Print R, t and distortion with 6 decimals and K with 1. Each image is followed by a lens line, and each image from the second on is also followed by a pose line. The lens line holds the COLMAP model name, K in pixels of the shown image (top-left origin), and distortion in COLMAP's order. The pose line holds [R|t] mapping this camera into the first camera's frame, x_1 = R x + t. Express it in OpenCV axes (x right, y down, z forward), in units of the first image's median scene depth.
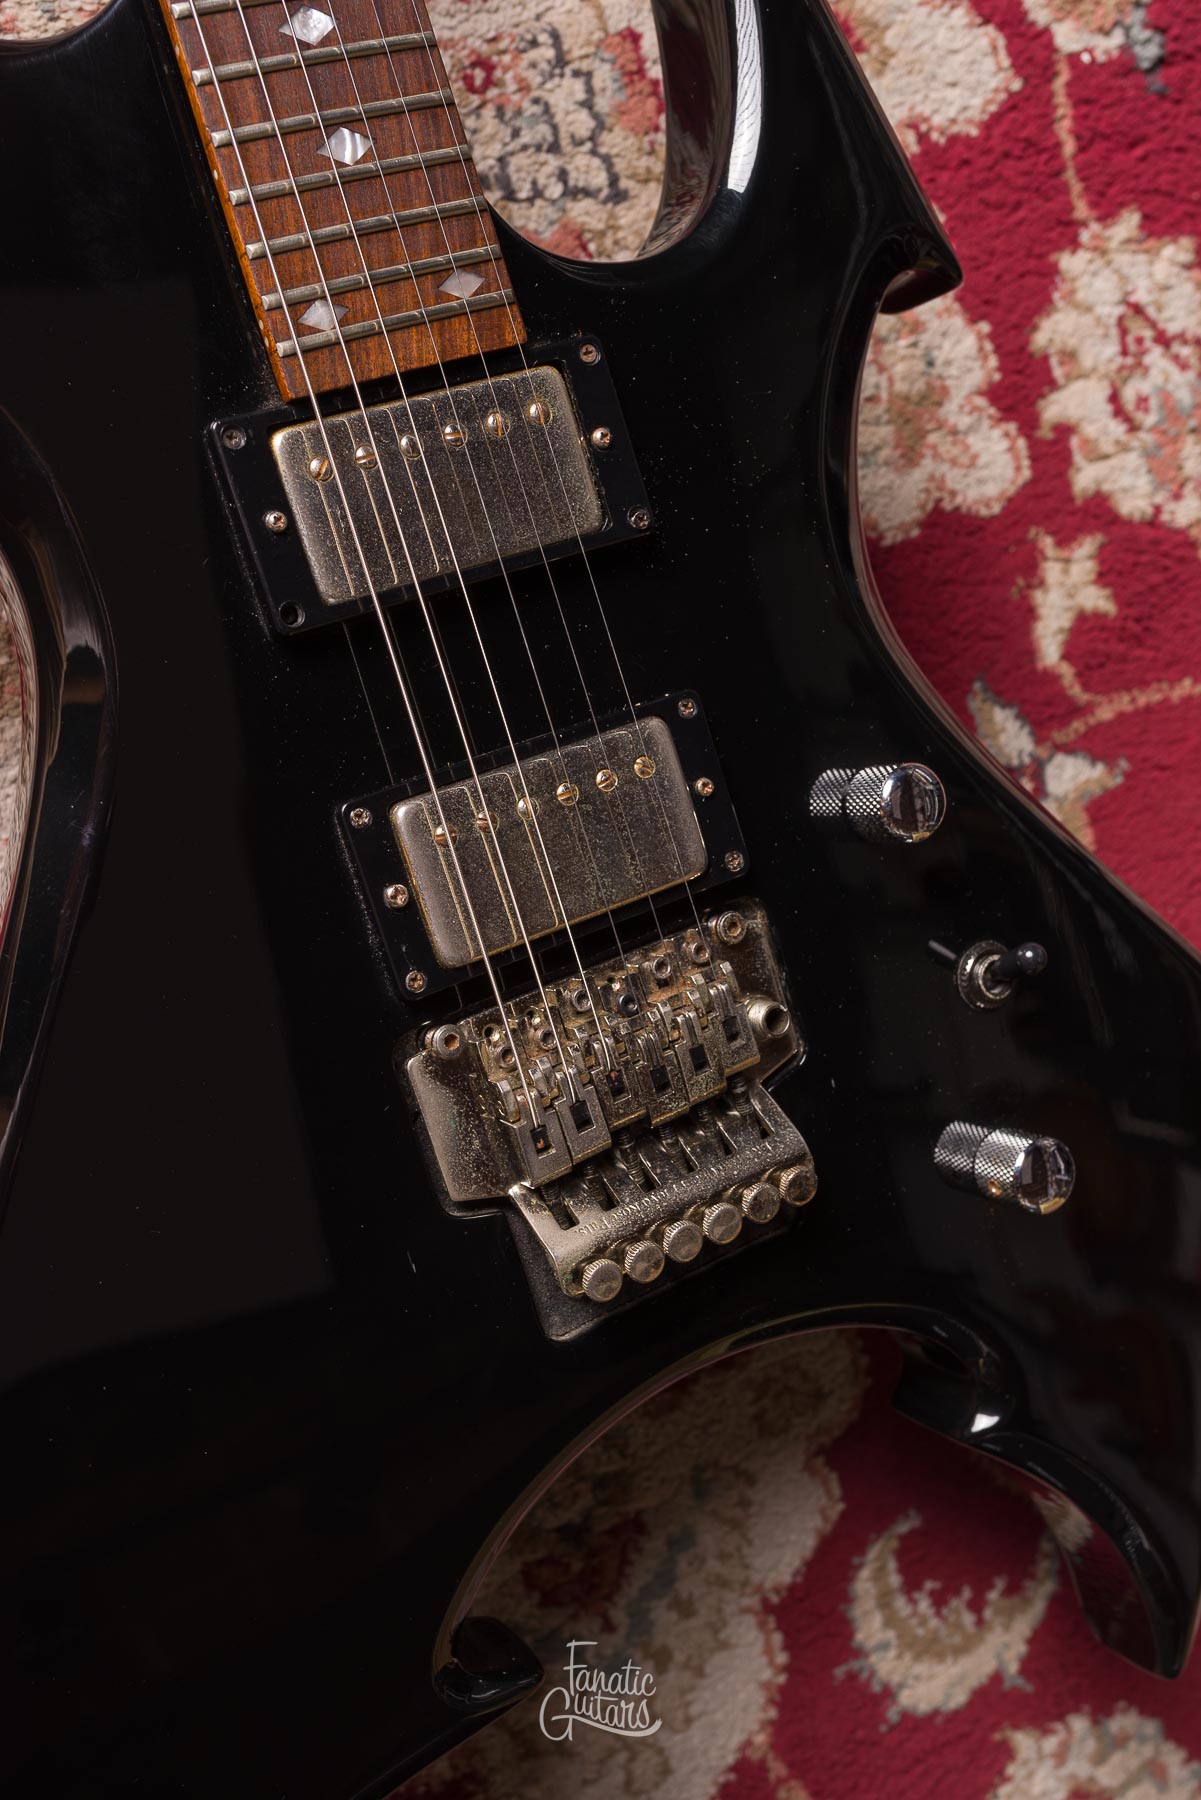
lens RADIAL K [[1778.0, 0, 601.7], [0, 1778.0, 896.7], [0, 0, 1]] dist [0.001719, 0.003213]
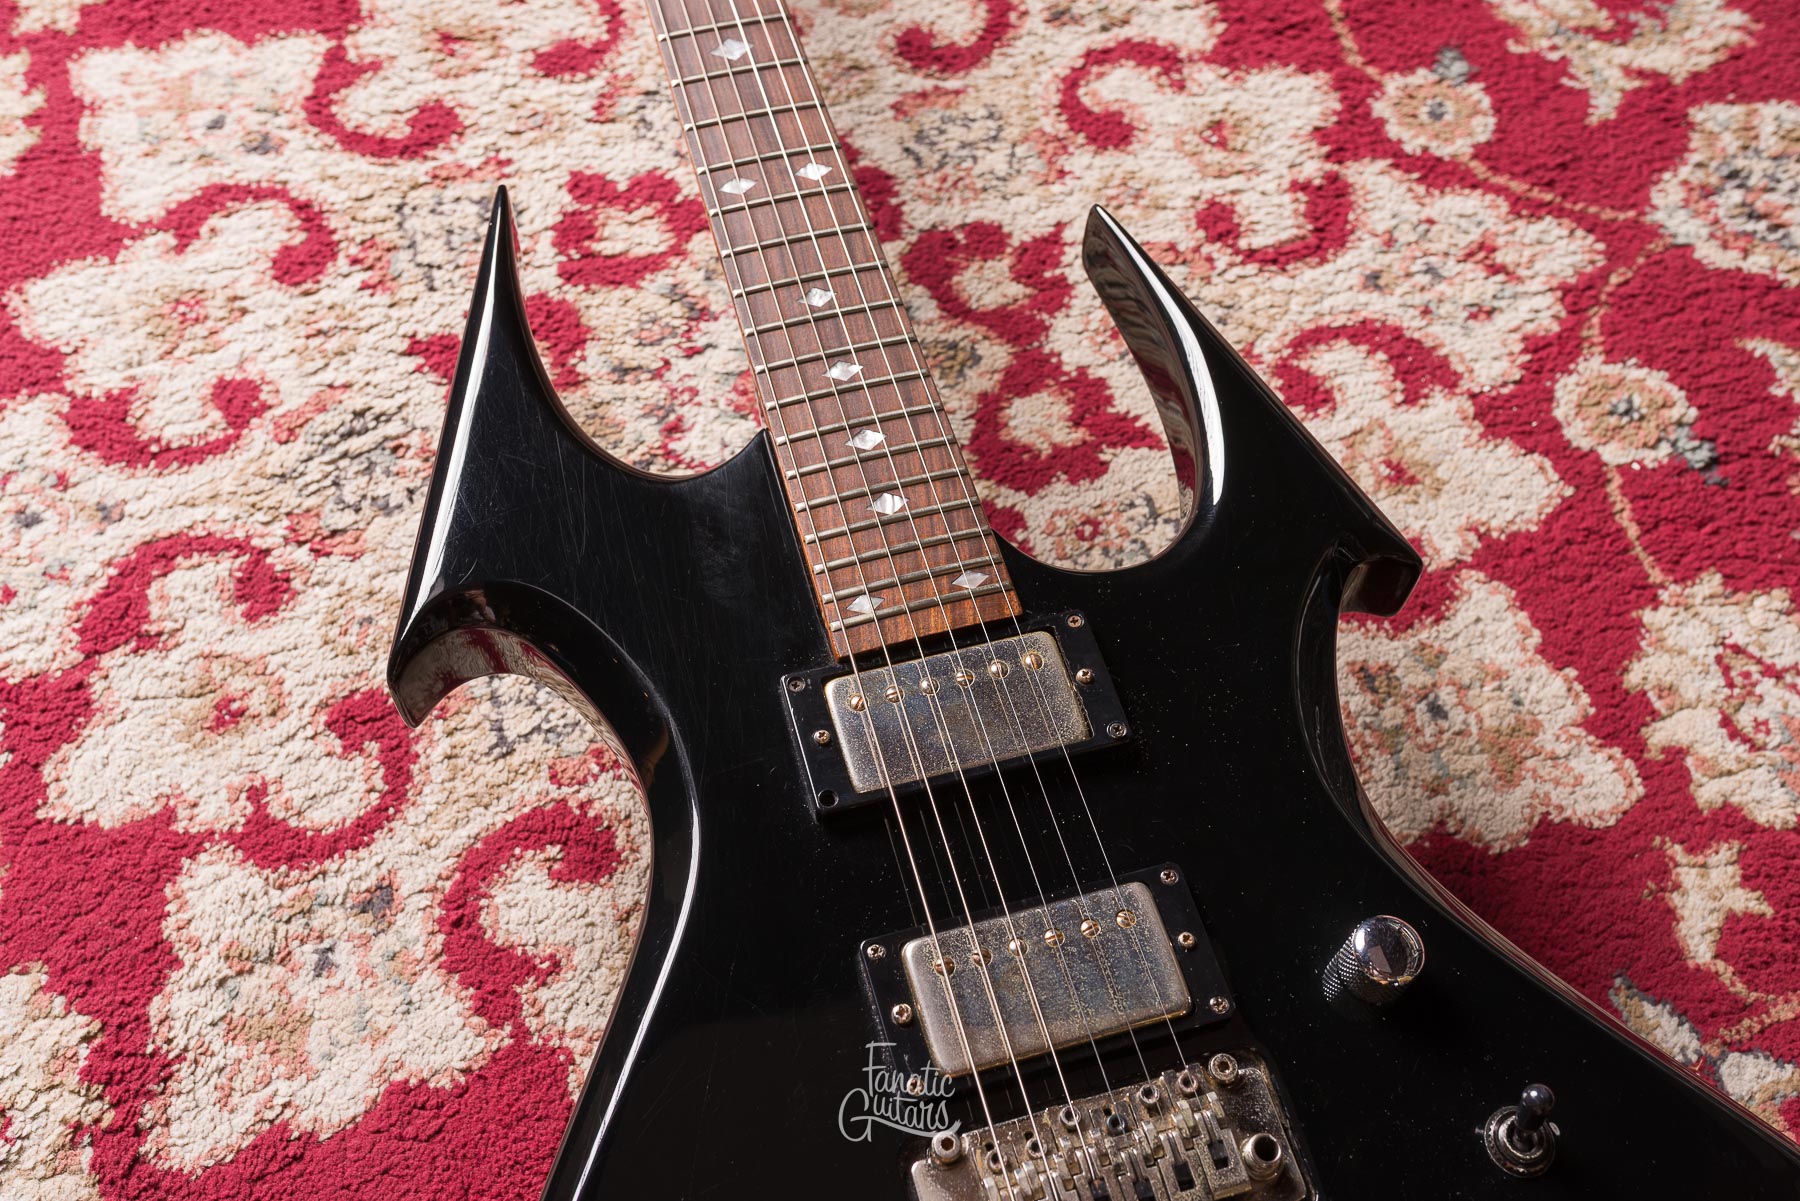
lens RADIAL K [[1741.9, 0, 898.7], [0, 1741.9, 605.4], [0, 0, 1]] dist [0.001732, -0.005263]
pose [[0.919903, -0.160371, -0.357854, 0.223785], [-0.058466, 0.846266, -0.529544, 0.249623], [0.387762, 0.508051, 0.769106, -0.031271]]
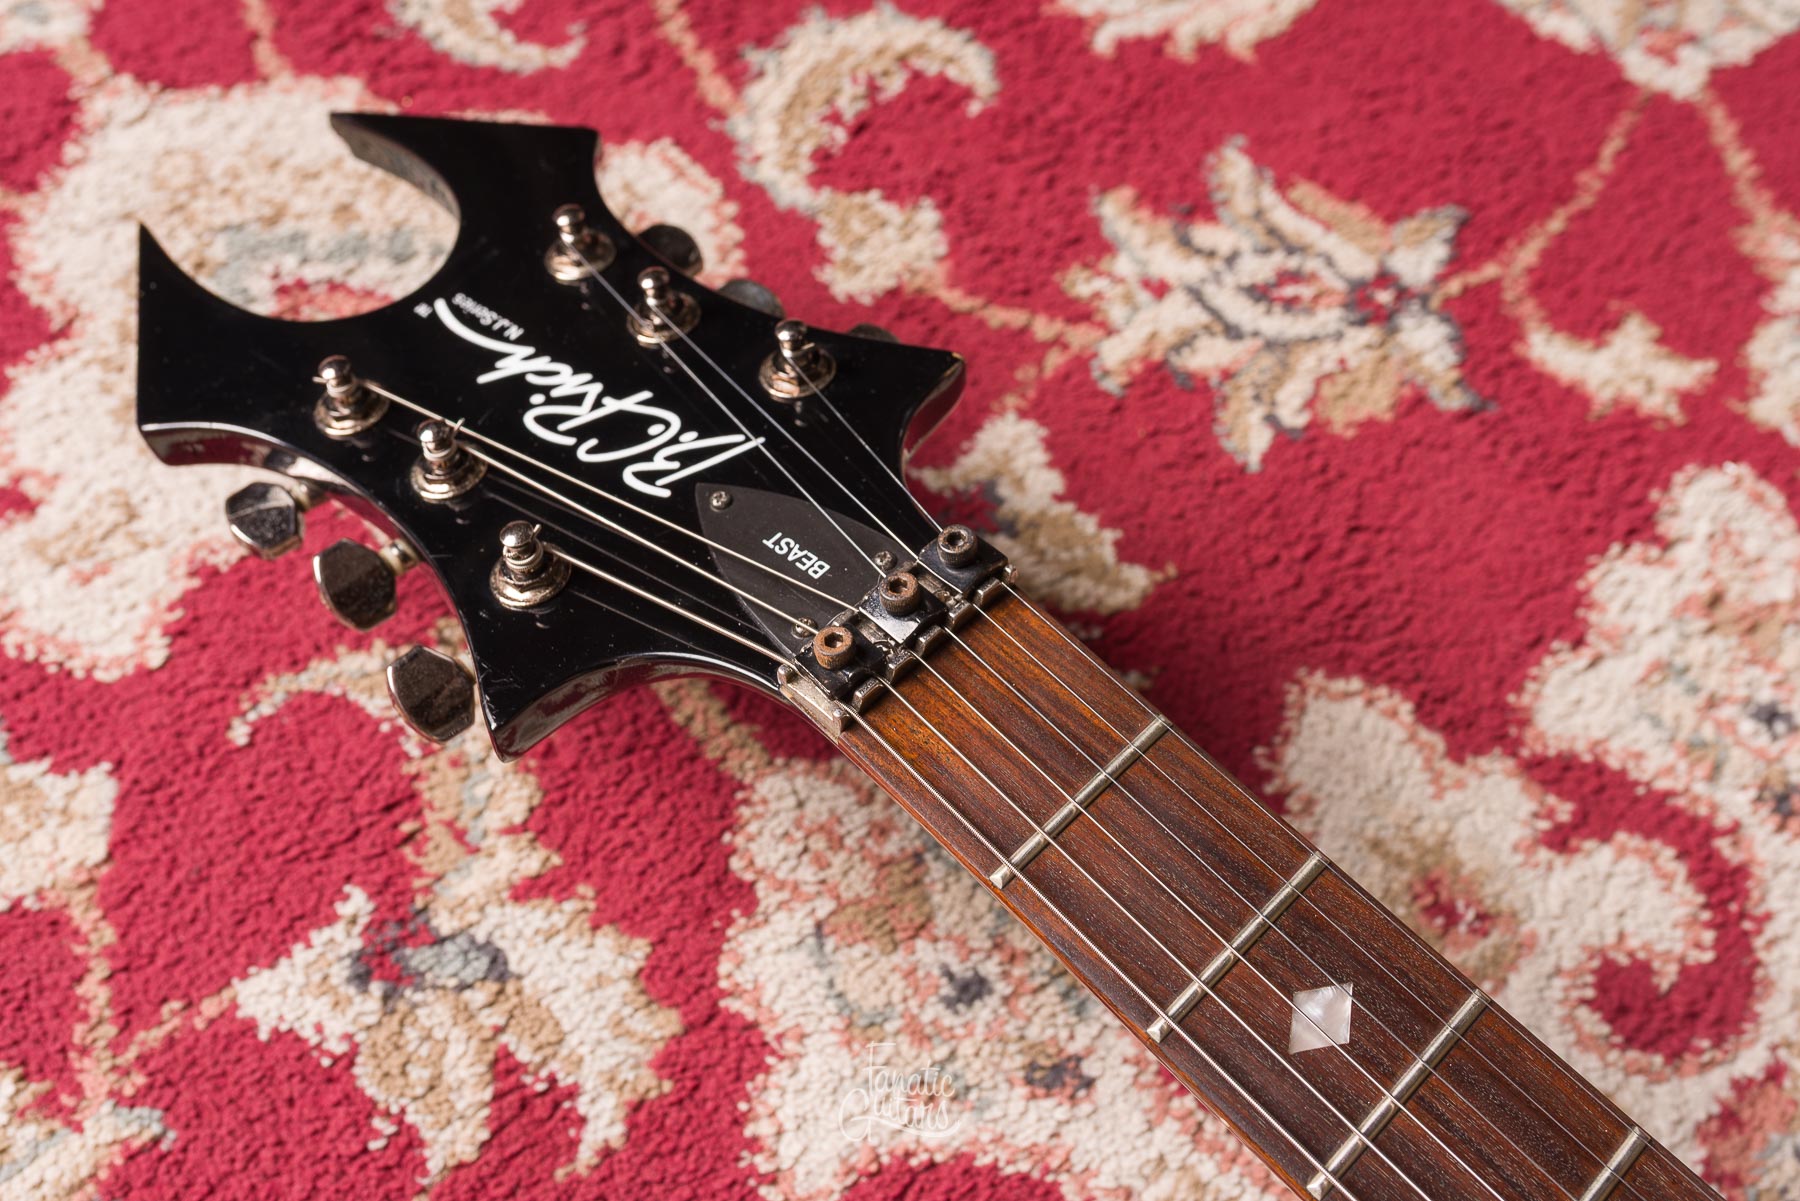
lens RADIAL K [[1803.6, 0, 900.1], [0, 1803.6, 602.3], [0, 0, 1]] dist [0.001760, -0.000002]
pose [[0.838686, -0.528979, -0.129562, -0.240535], [0.429520, 0.788718, -0.439813, -0.762813], [0.334840, 0.313216, 0.888694, 0.015447]]
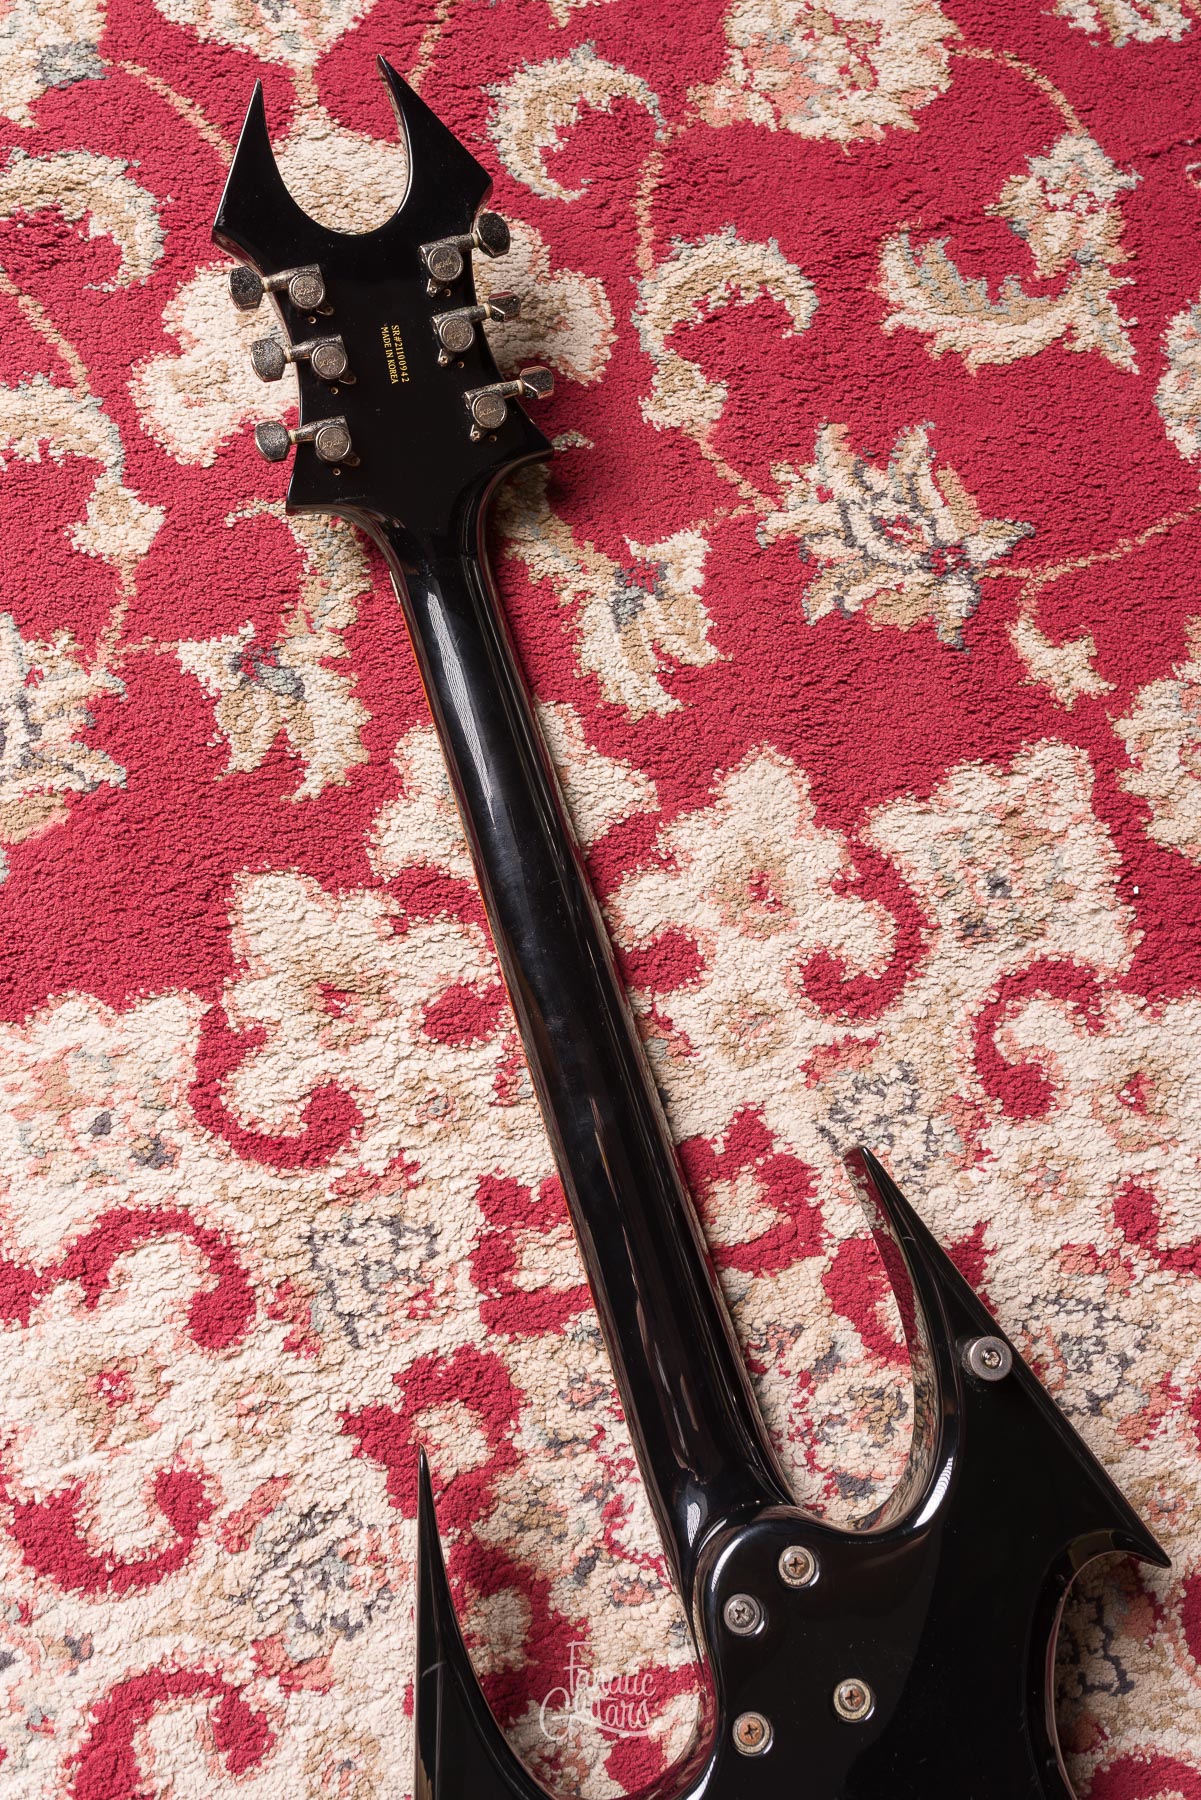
lens RADIAL K [[1830.4, 0, 559.4], [0, 1830.4, 839.6], [0, 0, 1]] dist [-0.003948, 0.002022]
pose [[0.936211, -0.060559, -0.346181, 0.112445], [-0.037537, 0.962175, -0.269832, -0.556646], [0.349428, 0.265614, 0.898526, -0.505353]]
